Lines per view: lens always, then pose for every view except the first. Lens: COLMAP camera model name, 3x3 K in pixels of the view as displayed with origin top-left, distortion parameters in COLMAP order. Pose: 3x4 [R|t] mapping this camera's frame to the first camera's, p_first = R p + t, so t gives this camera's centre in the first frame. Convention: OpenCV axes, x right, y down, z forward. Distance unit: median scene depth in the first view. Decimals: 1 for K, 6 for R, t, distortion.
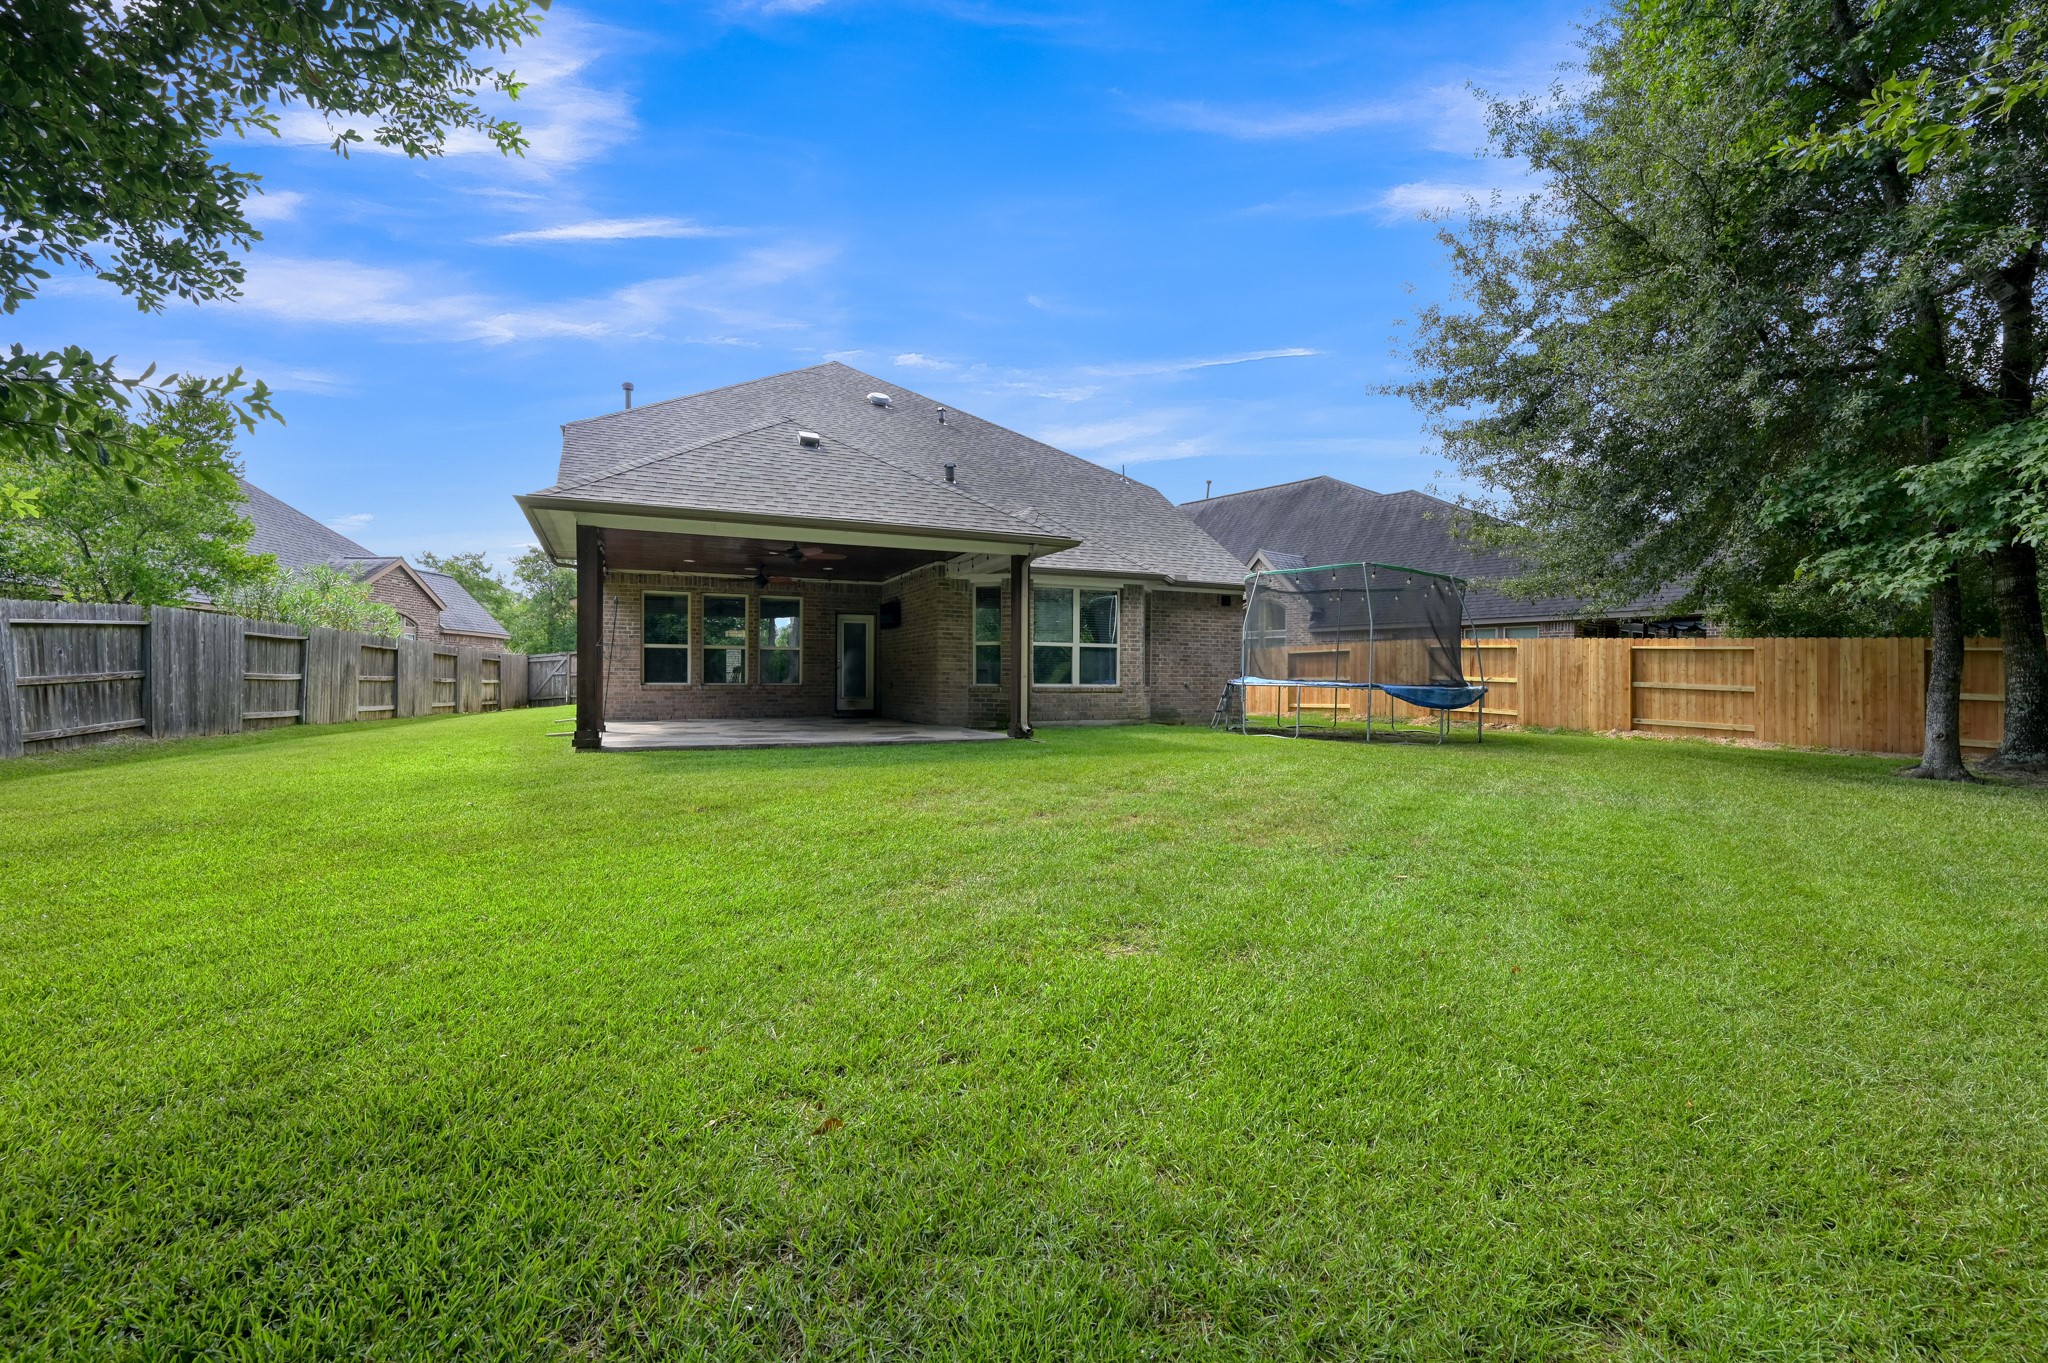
lens RADIAL K [[928.9, 0, 895.0], [0, 928.9, 675.5], [0, 0, 1]] dist [0.002950, -0.000480]
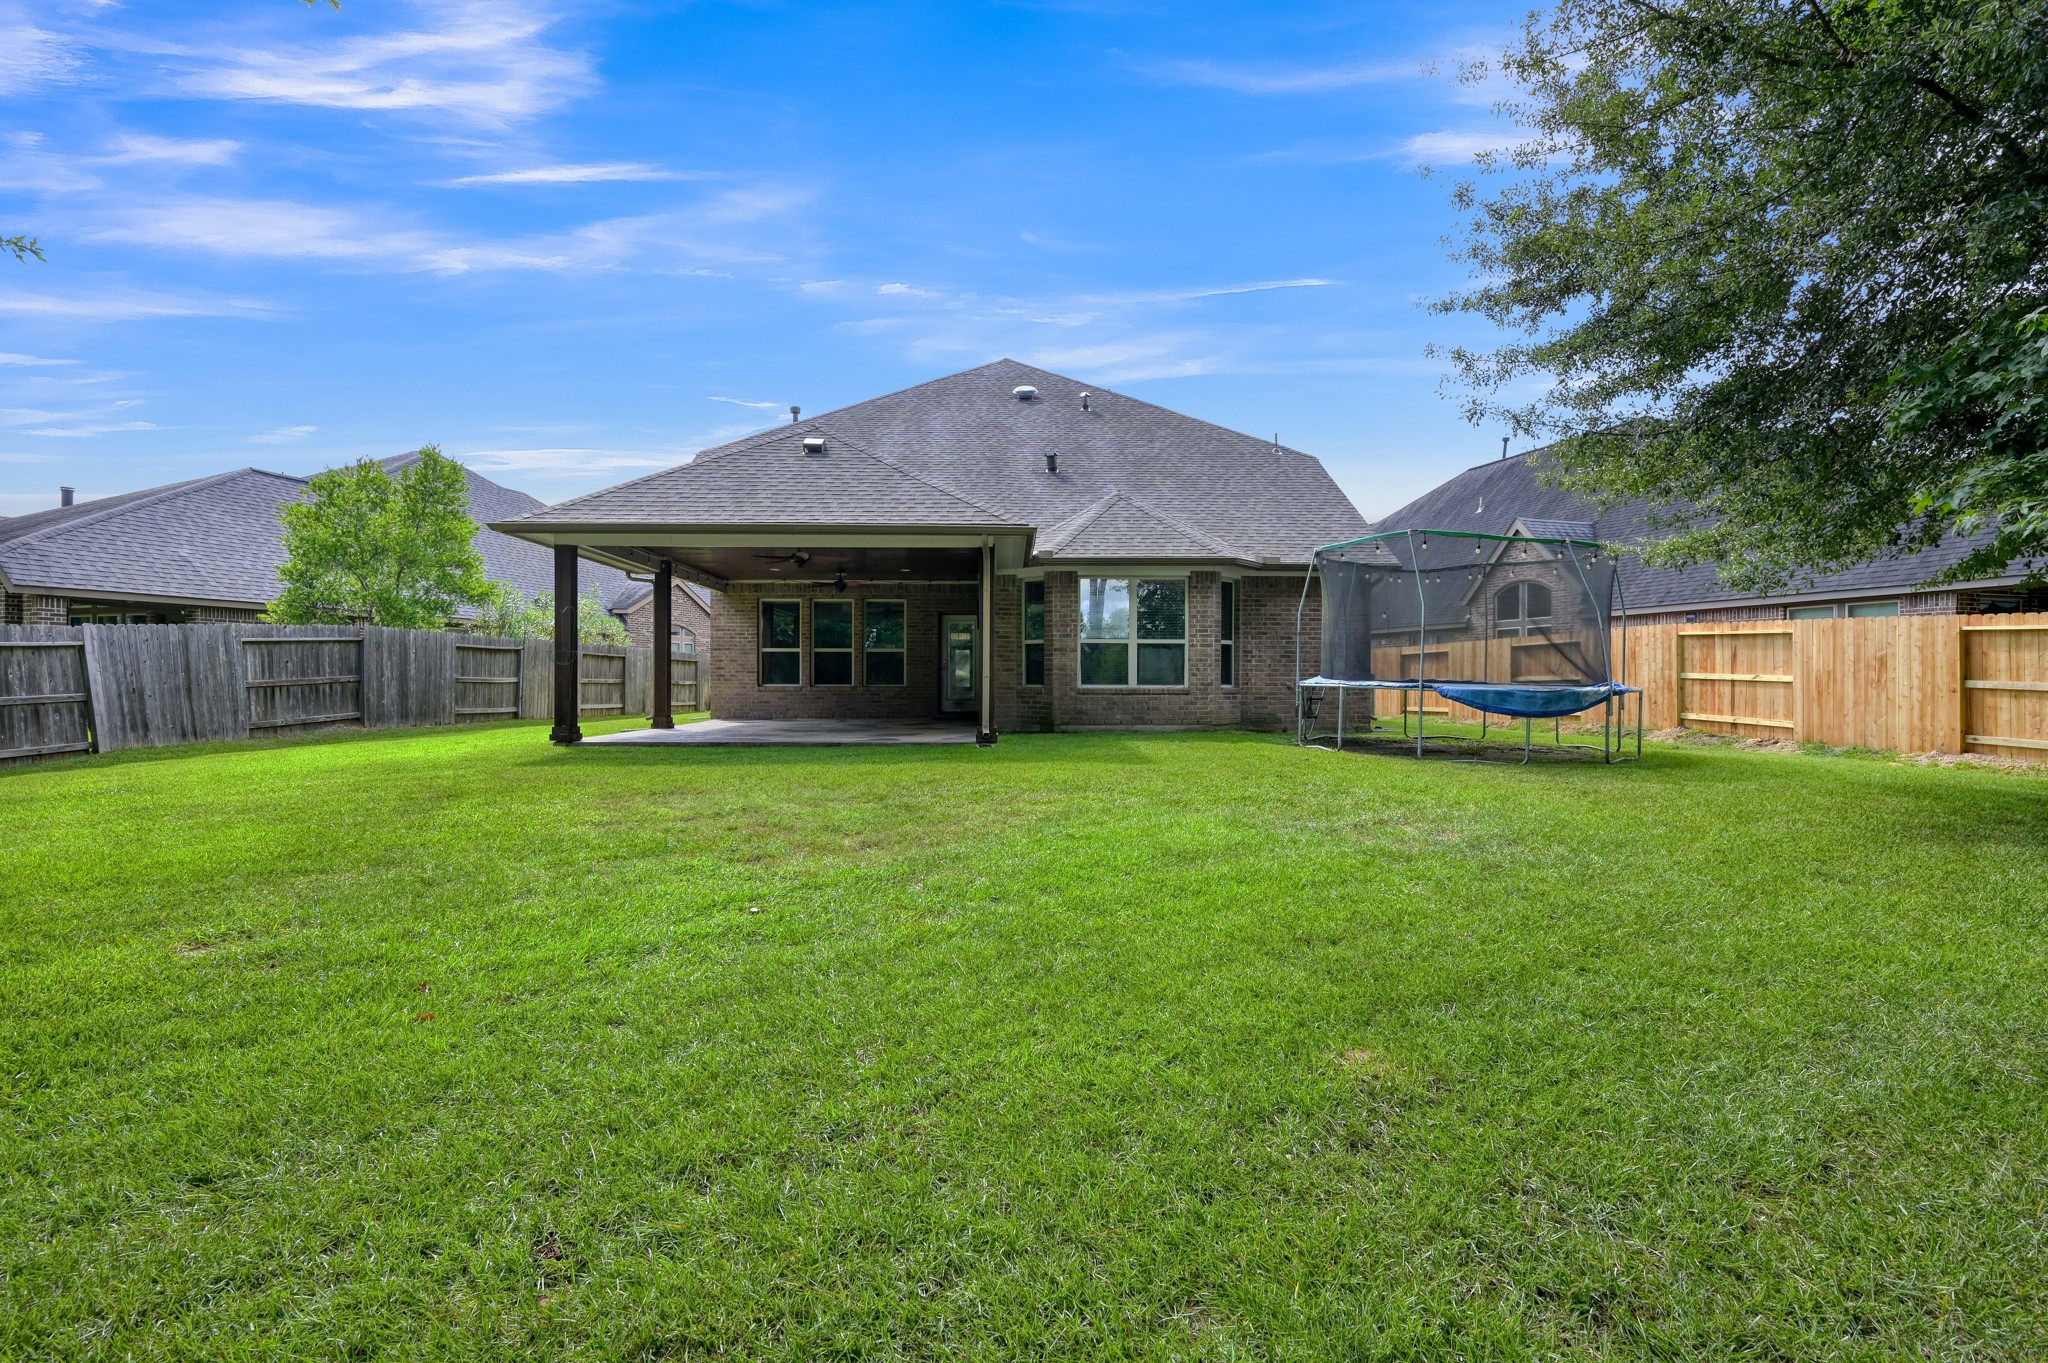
lens RADIAL K [[928.9, 0, 1014.8], [0, 928.9, 674.8], [0, 0, 1]] dist [0.002950, -0.000480]
pose [[0.920661, -0.005771, -0.390321, 0.435699], [0.004469, 0.999981, -0.004245, 0.002711], [0.390338, 0.002164, 0.920669, 0.124694]]
